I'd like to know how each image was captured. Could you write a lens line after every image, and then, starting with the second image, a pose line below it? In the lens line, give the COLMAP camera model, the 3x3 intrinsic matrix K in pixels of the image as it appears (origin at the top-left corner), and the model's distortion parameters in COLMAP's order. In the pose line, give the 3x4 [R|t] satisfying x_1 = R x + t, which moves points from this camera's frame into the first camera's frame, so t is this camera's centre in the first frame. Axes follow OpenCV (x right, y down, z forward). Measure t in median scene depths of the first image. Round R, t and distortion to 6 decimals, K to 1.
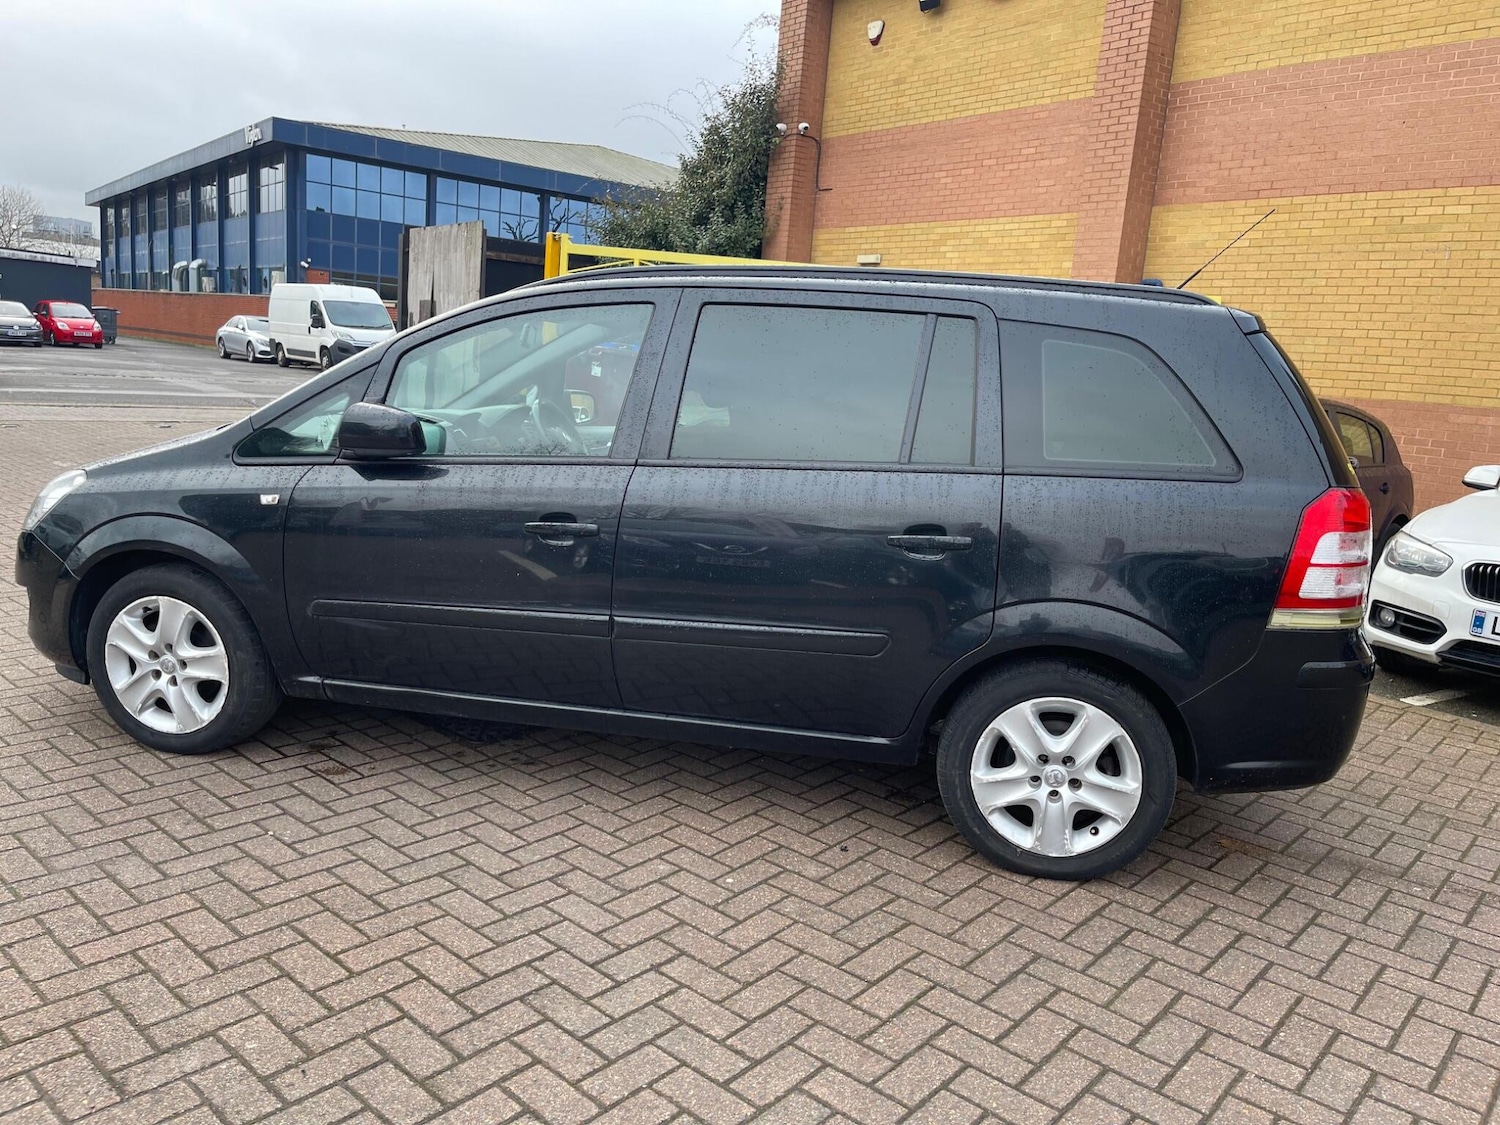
lens RADIAL K [[1128.5, 0, 749.3], [0, 1128.5, 548.1], [0, 0, 1]] dist [0.067488, -0.093346]
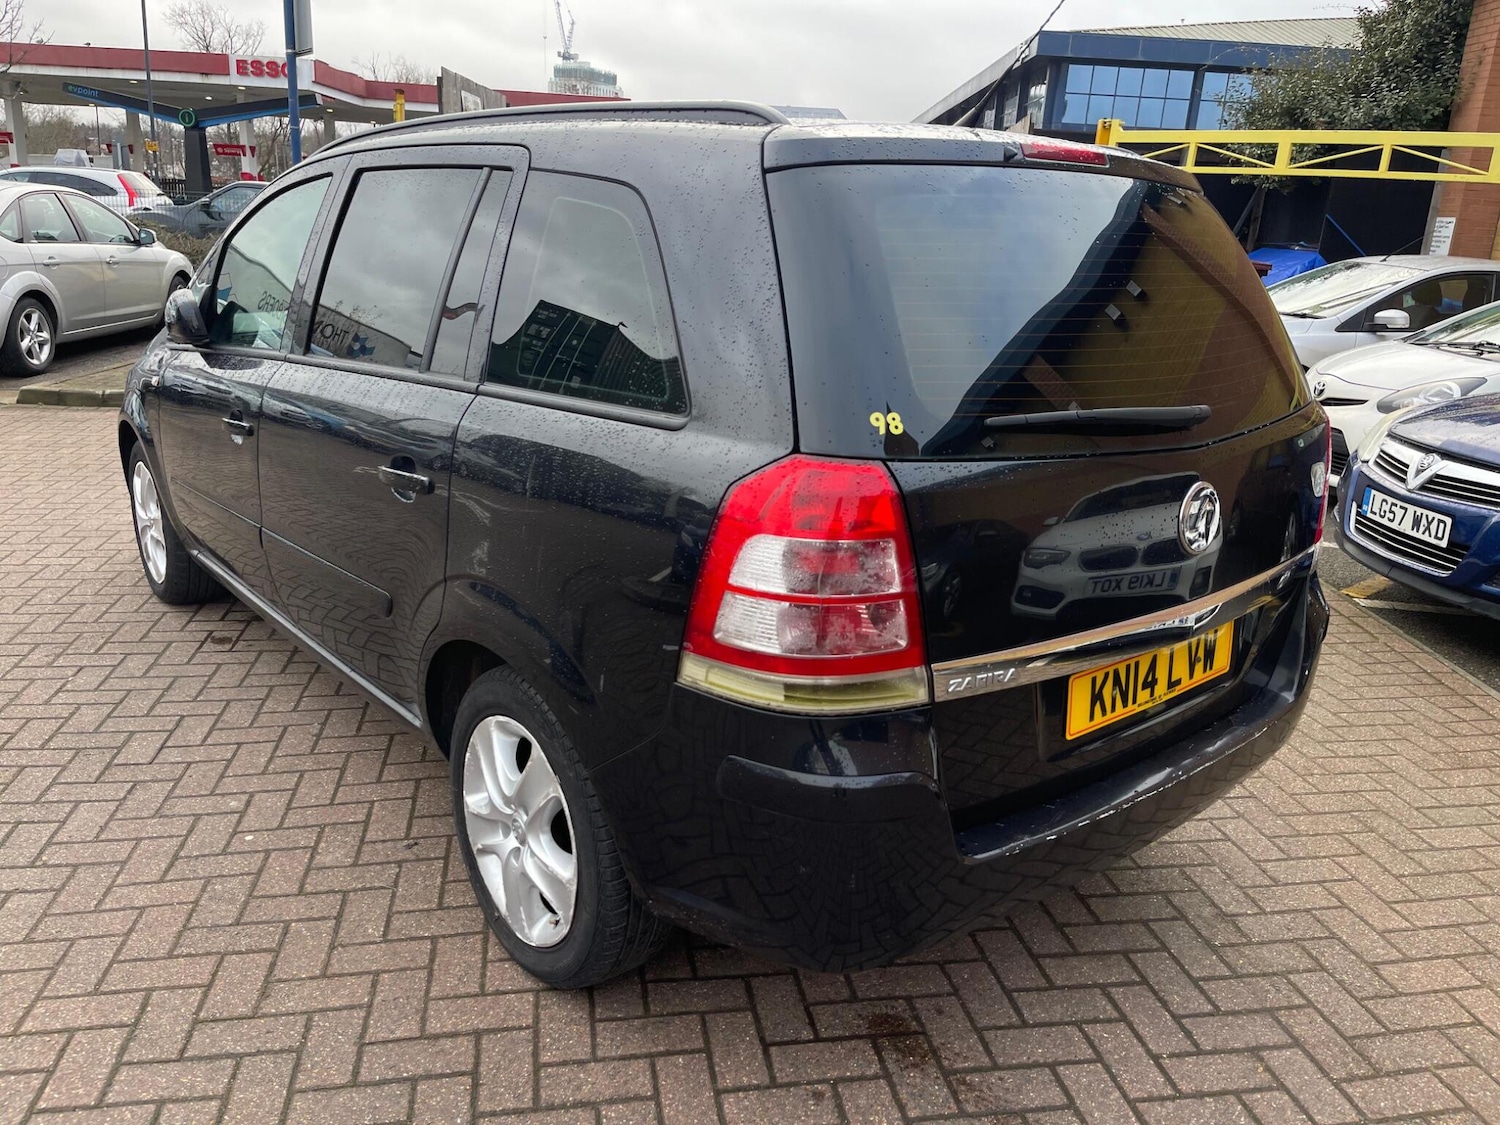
lens RADIAL K [[1128.5, 0, 760.3], [0, 1128.5, 553.9], [0, 0, 1]] dist [0.067488, -0.093346]
pose [[0.788286, 0.142306, -0.598627, 0.701046], [-0.097278, 0.989476, 0.107122, -0.052387], [0.607571, -0.026210, 0.793833, 0.478507]]
